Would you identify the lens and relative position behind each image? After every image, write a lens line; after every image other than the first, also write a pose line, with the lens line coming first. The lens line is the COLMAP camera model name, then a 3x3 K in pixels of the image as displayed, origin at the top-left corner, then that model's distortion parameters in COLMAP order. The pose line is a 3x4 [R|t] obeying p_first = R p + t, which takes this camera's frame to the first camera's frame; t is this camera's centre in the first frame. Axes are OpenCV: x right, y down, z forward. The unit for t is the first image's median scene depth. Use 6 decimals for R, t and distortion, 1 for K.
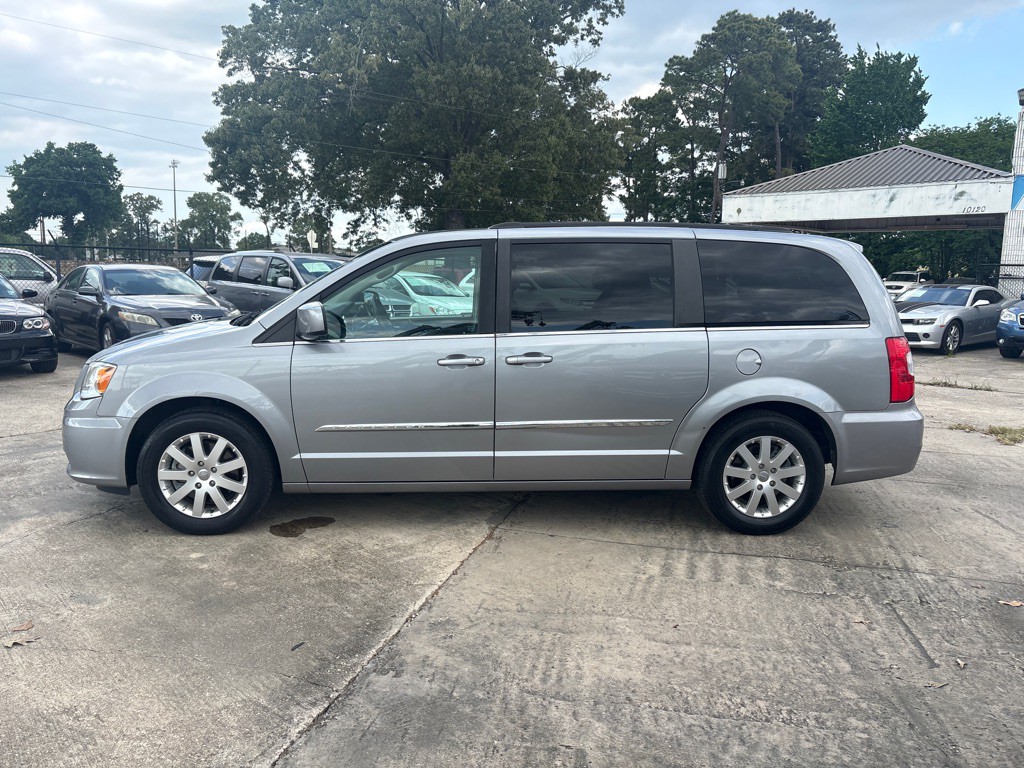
lens RADIAL K [[836.0, 0, 442.3], [0, 836.0, 351.9], [0, 0, 1]] dist [0.008961, 0.002874]
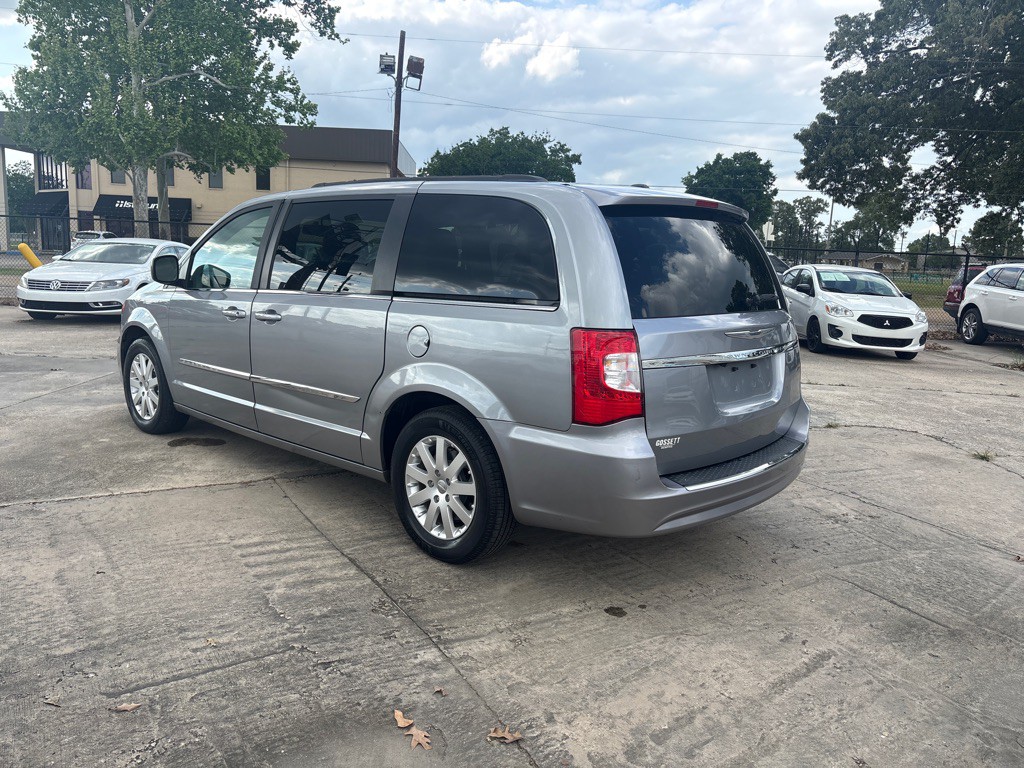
lens RADIAL K [[797.2, 0, 513.4], [0, 797.2, 359.9], [0, 0, 1]] dist [0.056154, -0.071346]
pose [[0.686245, 0.106667, -0.719507, 0.194444], [-0.102359, 0.993507, 0.049660, -0.003563], [0.720132, 0.039569, 0.692708, 0.102723]]
